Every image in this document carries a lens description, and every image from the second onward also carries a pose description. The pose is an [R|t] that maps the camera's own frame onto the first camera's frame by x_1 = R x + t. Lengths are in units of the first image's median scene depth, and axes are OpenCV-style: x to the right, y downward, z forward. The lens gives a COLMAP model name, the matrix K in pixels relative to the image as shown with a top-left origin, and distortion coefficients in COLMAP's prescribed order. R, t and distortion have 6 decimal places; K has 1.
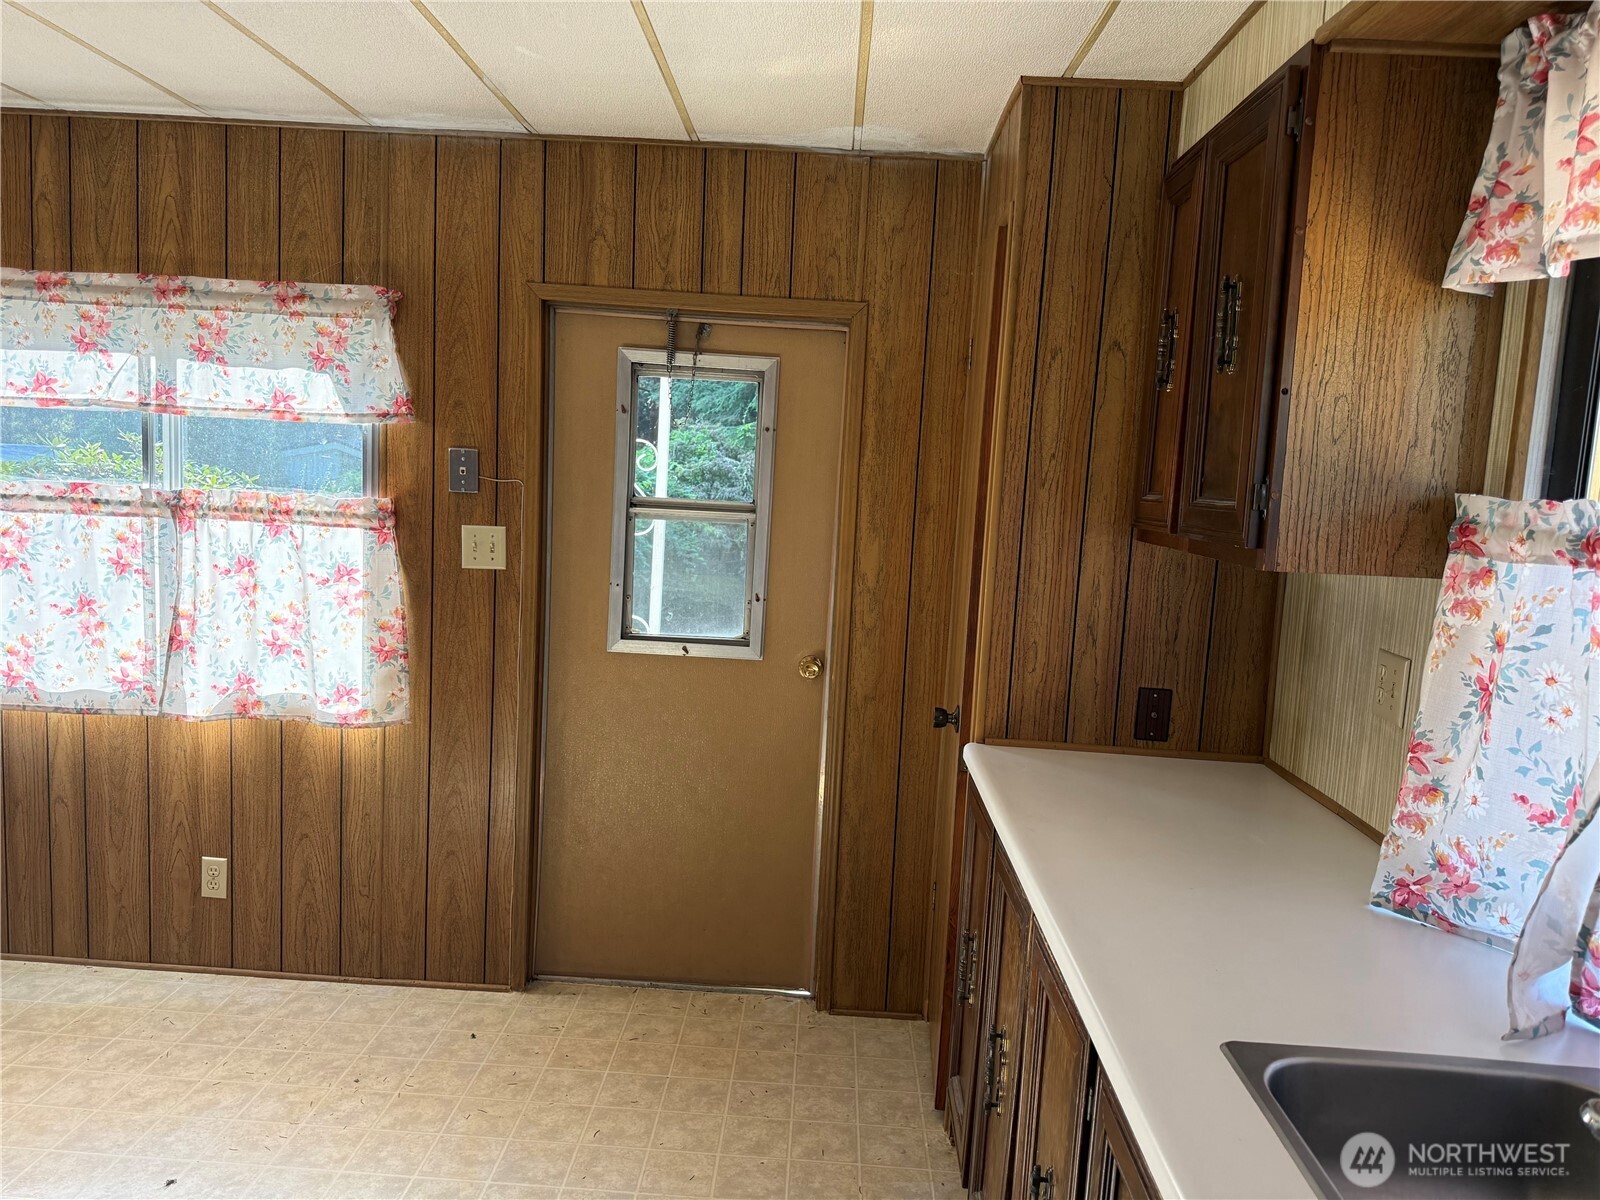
lens RADIAL K [[1146.8, 0, 800.5], [0, 1146.8, 601.0], [0, 0, 1]] dist [0.056009, -0.068109]
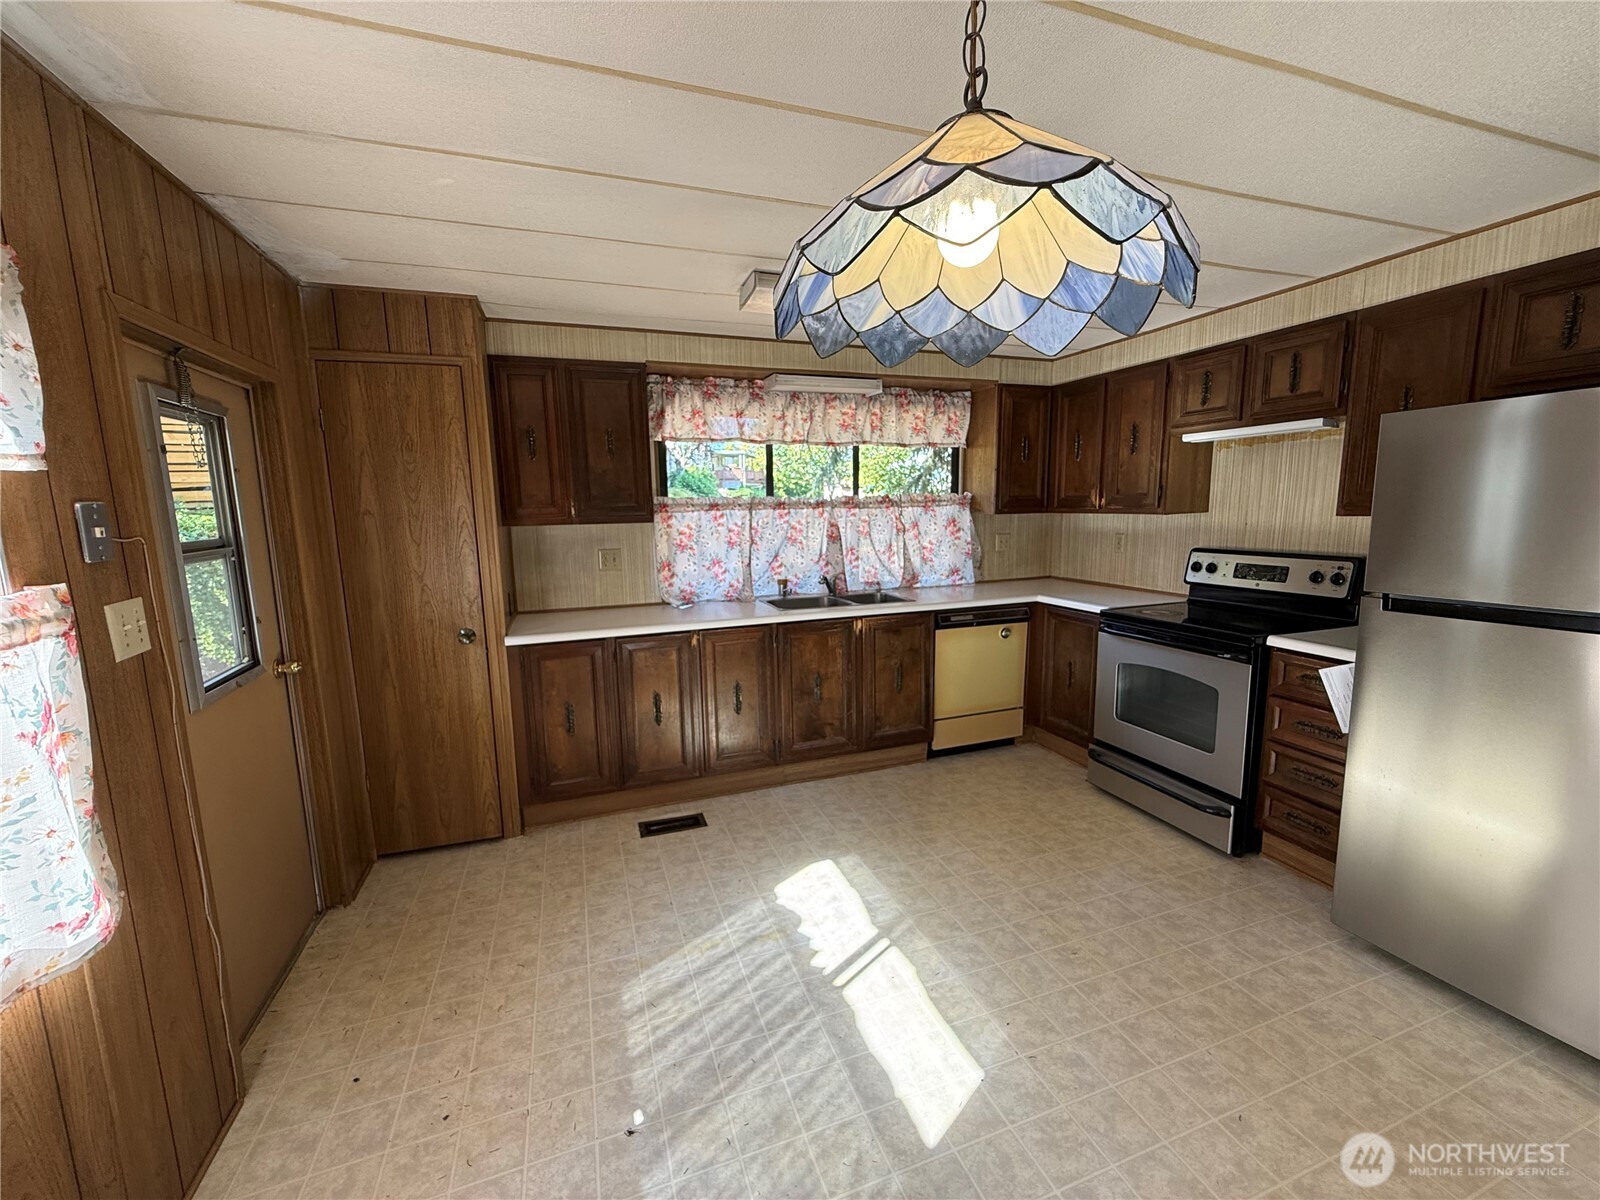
lens RADIAL K [[642.5, 0, 798.7], [0, 642.5, 595.5], [0, 0, 1]] dist [0.004487, -0.000020]
pose [[-0.367021, -0.183262, 0.911982, -0.881973], [0.104915, 0.965990, 0.236338, -0.131005], [-0.924277, 0.182421, -0.335311, 0.769911]]
